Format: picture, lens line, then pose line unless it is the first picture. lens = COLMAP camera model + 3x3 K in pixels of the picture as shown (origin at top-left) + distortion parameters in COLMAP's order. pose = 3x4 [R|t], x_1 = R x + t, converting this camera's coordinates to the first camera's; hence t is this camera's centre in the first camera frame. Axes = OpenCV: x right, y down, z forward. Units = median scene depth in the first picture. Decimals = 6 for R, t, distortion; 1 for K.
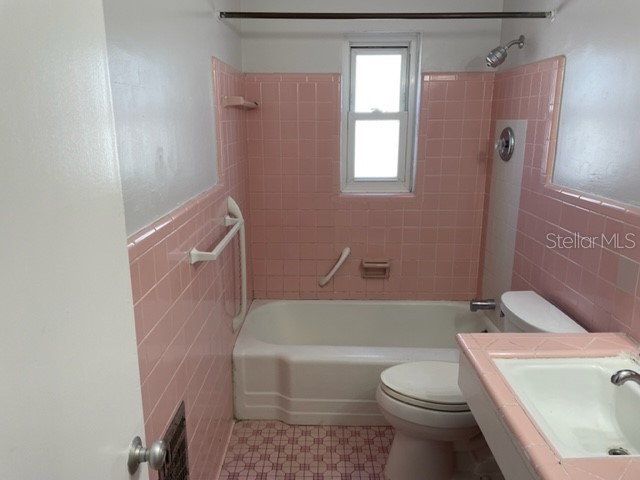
lens RADIAL K [[490.6, 0, 316.4], [0, 490.6, 235.7], [0, 0, 1]] dist [0.080205, -0.115593]
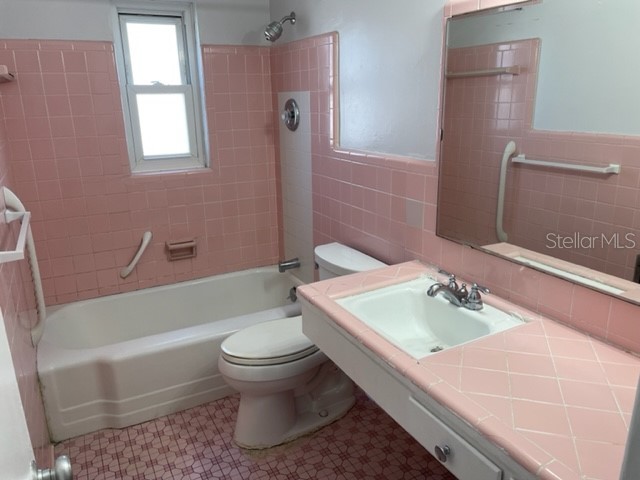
lens RADIAL K [[490.6, 0, 322.9], [0, 490.6, 239.6], [0, 0, 1]] dist [0.080205, -0.115593]
pose [[0.874101, -0.150516, 0.461836, -0.101493], [0.129878, 0.988584, 0.076372, 0.012940], [-0.468059, -0.006774, 0.883671, 0.010987]]
